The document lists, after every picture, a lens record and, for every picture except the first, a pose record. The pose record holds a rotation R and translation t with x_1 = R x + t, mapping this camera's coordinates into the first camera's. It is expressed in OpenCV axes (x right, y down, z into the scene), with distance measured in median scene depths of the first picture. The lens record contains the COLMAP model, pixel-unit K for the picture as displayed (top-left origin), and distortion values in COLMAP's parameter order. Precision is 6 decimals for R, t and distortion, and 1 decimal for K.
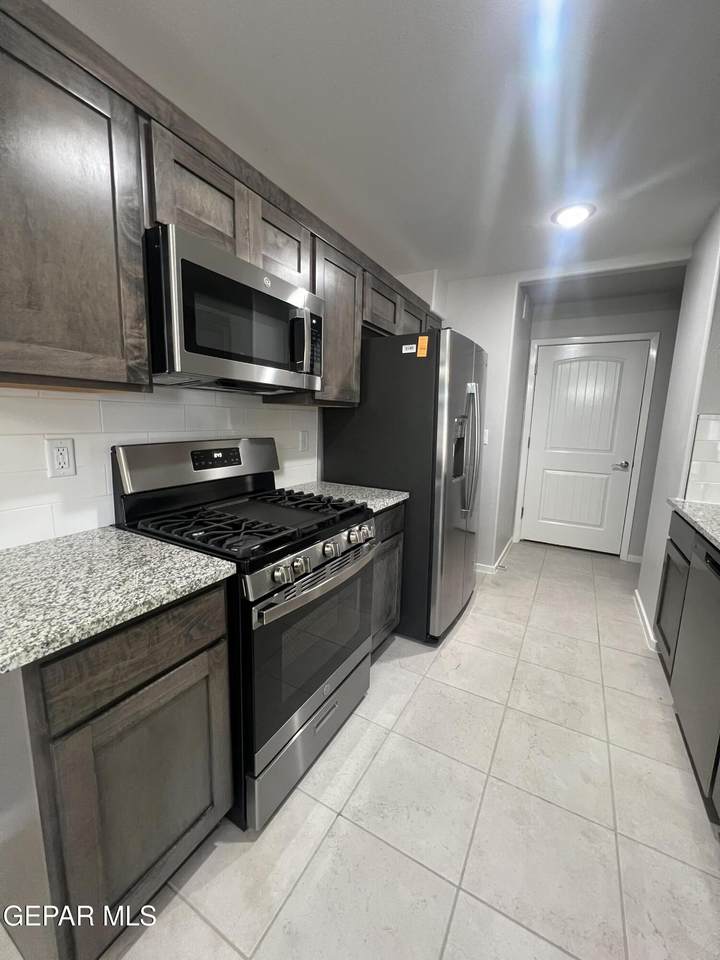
lens RADIAL K [[385.8, 0, 358.7], [0, 385.8, 478.7], [0, 0, 1]] dist [-0.004281, -0.000302]
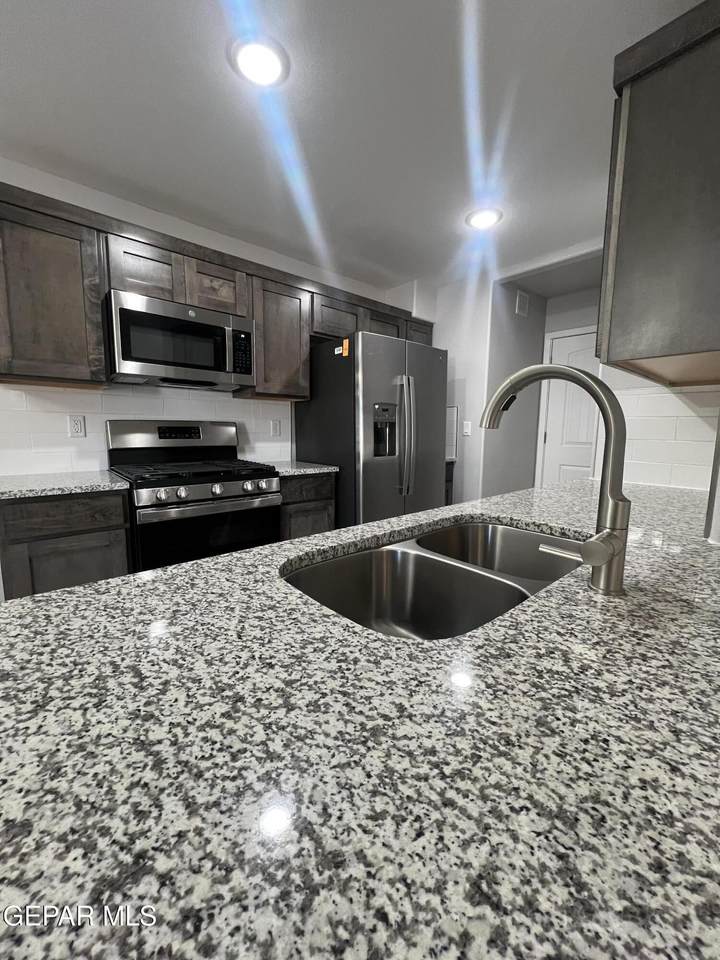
lens RADIAL K [[385.8, 0, 361.0], [0, 385.8, 479.4], [0, 0, 1]] dist [-0.004281, -0.000302]
pose [[0.947015, 0.026738, -0.320075, 0.687163], [-0.037306, 0.998941, -0.026928, 0.124312], [0.319016, 0.037442, 0.947009, -0.159865]]
